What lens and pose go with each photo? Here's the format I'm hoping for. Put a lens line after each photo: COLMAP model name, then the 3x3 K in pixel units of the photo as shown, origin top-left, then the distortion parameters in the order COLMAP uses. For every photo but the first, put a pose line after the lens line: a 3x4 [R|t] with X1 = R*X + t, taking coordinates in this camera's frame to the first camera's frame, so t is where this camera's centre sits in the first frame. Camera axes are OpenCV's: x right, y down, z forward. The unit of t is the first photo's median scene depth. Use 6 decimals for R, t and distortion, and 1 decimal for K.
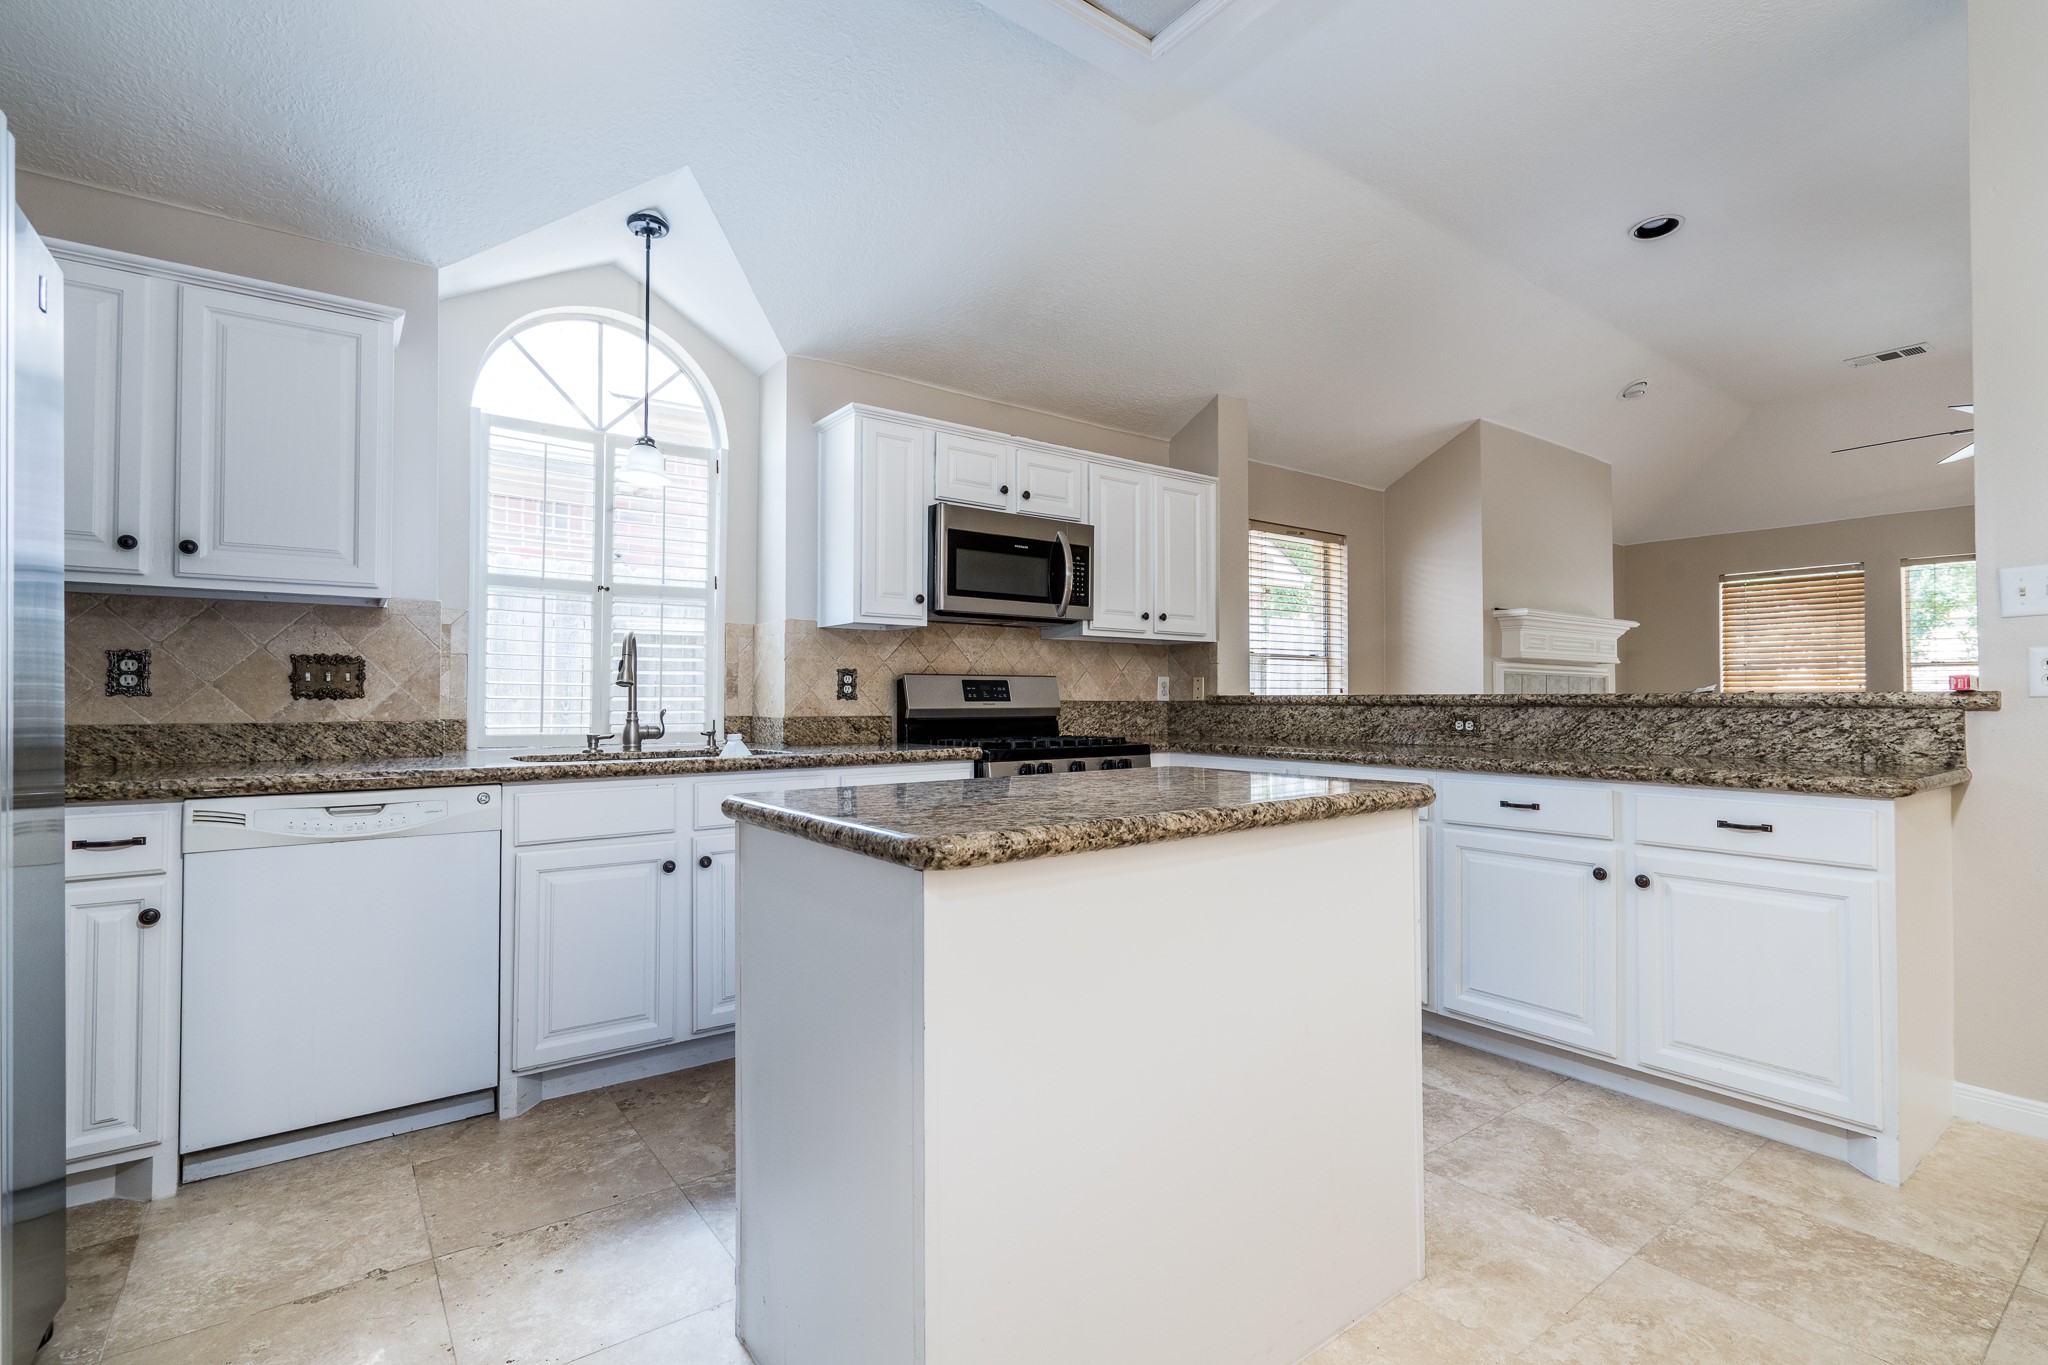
lens RADIAL K [[950.5, 0, 1034.1], [0, 950.5, 682.0], [0, 0, 1]] dist [-0.006822, 0.002963]
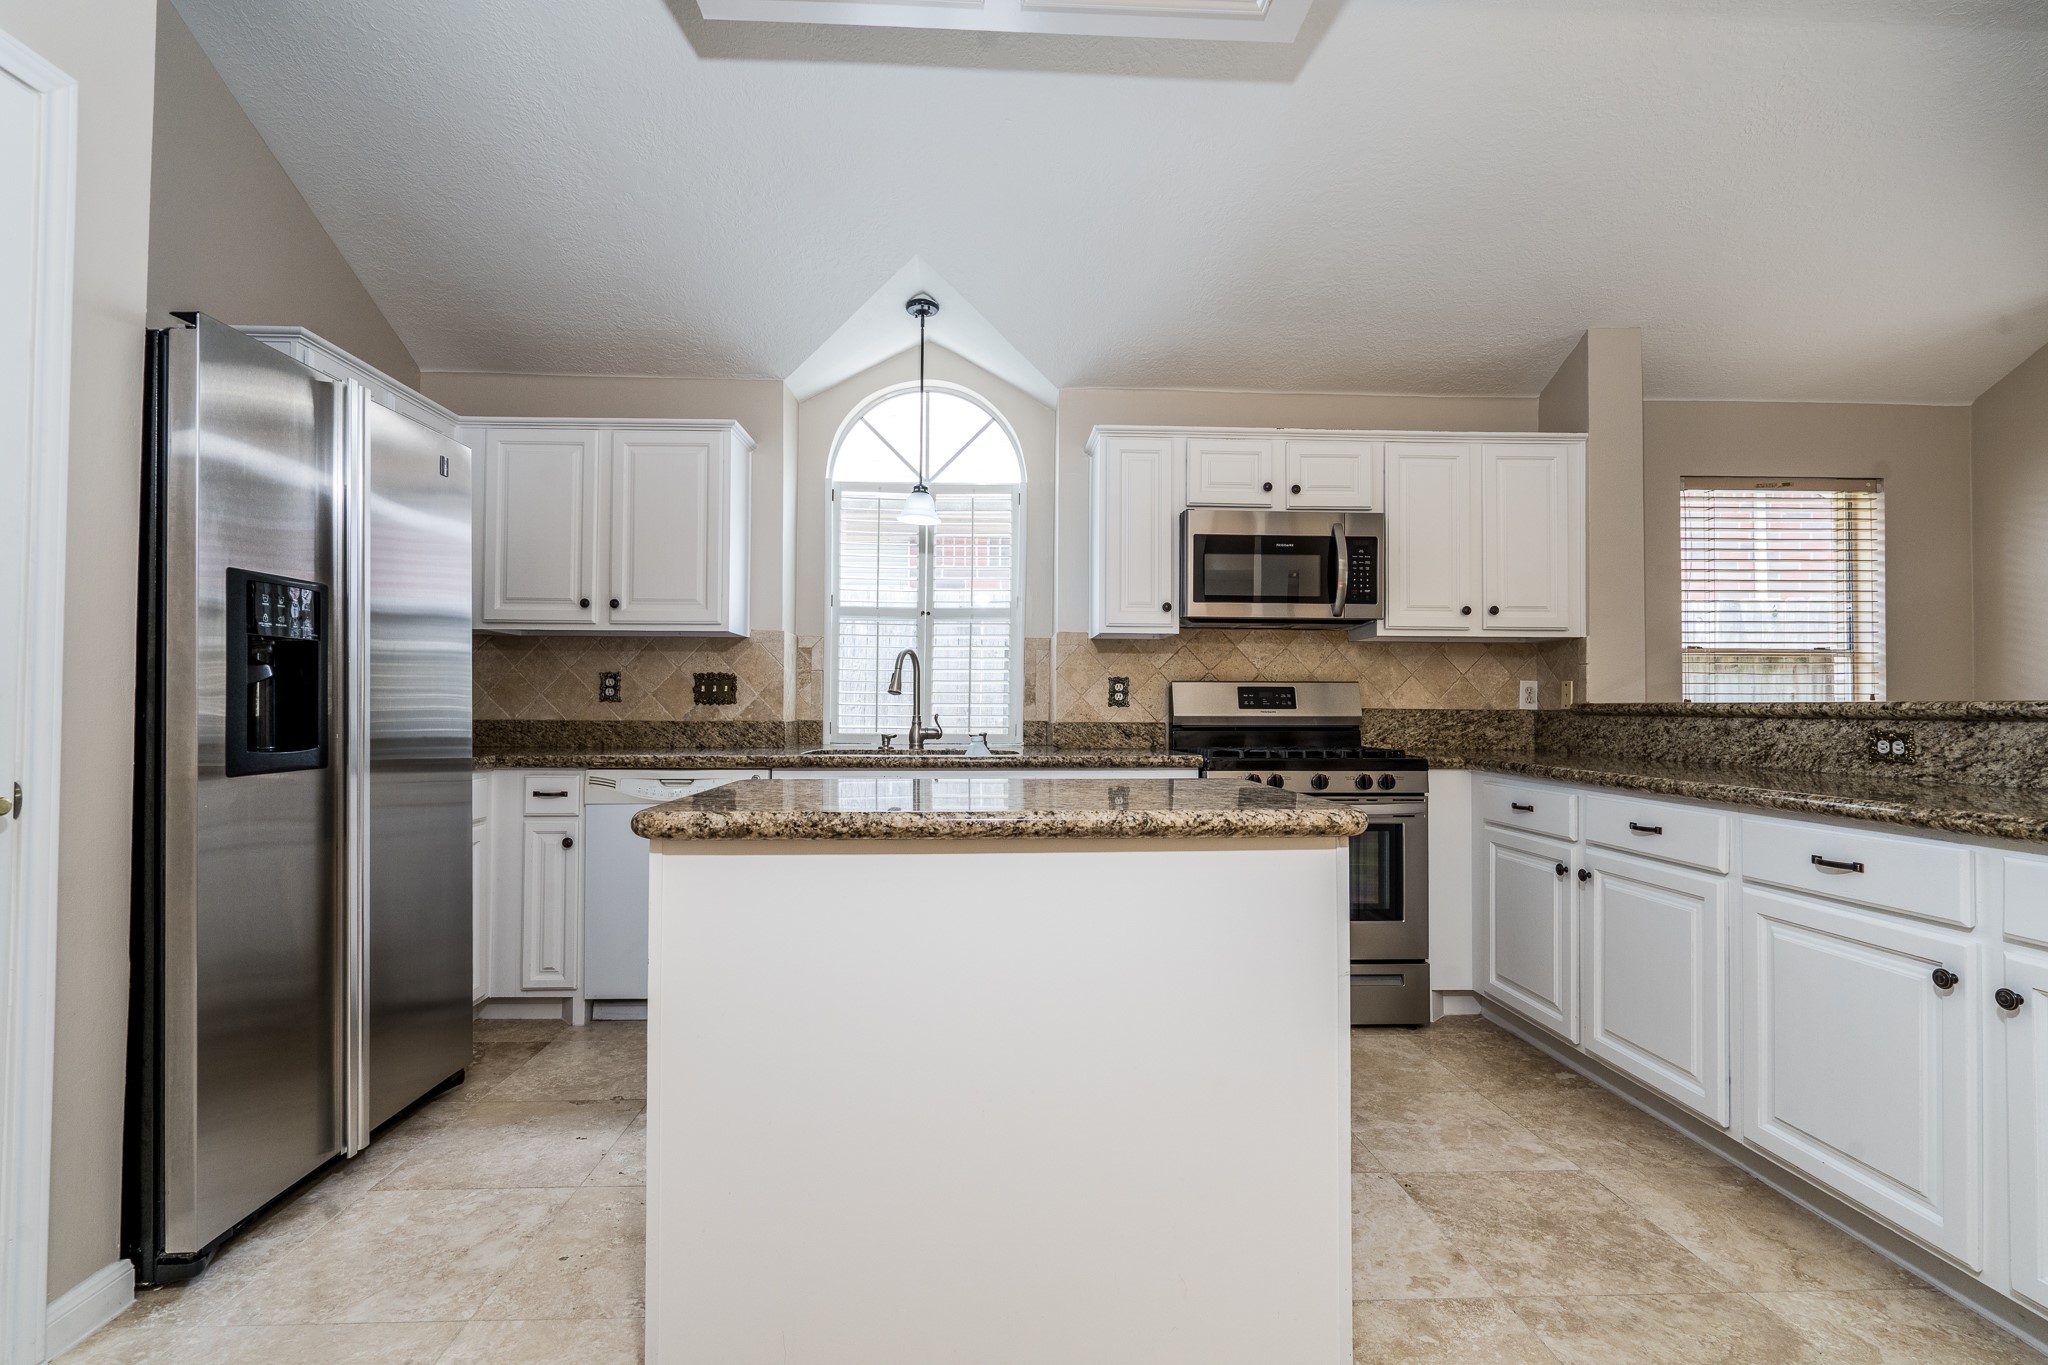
lens RADIAL K [[950.5, 0, 1017.6], [0, 950.5, 688.8], [0, 0, 1]] dist [-0.006822, 0.002963]
pose [[0.820075, -0.007178, -0.572211, 0.351320], [0.006252, 0.999974, -0.003585, 0.002193], [0.572222, -0.000637, 0.820099, 0.085339]]
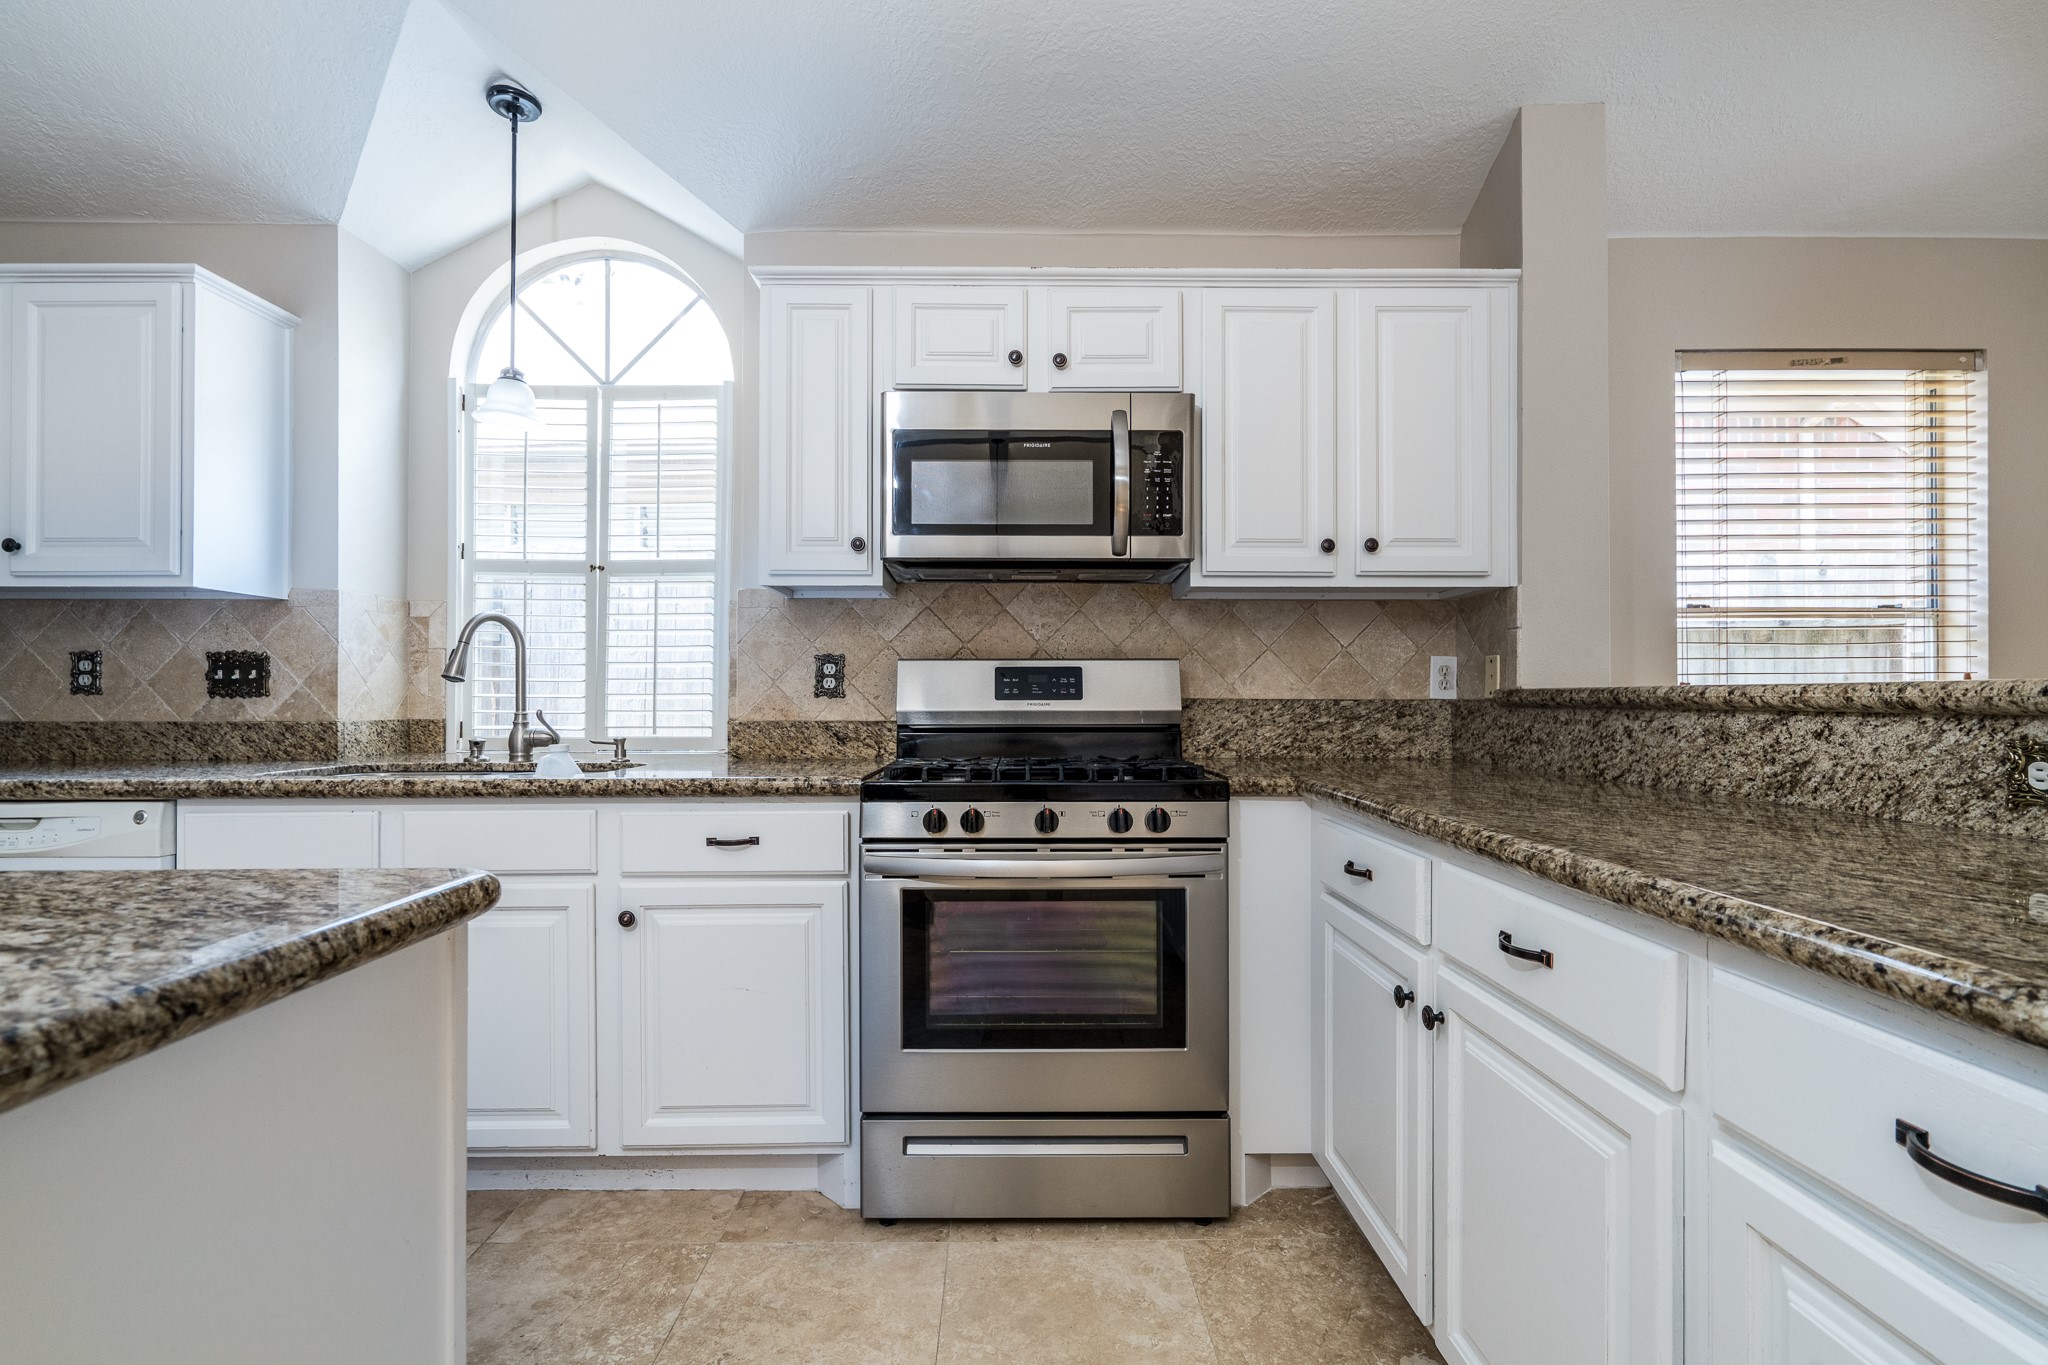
lens RADIAL K [[950.5, 0, 1027.4], [0, 950.5, 689.7], [0, 0, 1]] dist [-0.006822, 0.002963]
pose [[0.804050, -0.005548, -0.594536, 0.389915], [0.012087, 0.999902, 0.007015, 0.010662], [0.594439, -0.012826, 0.804039, 0.579007]]
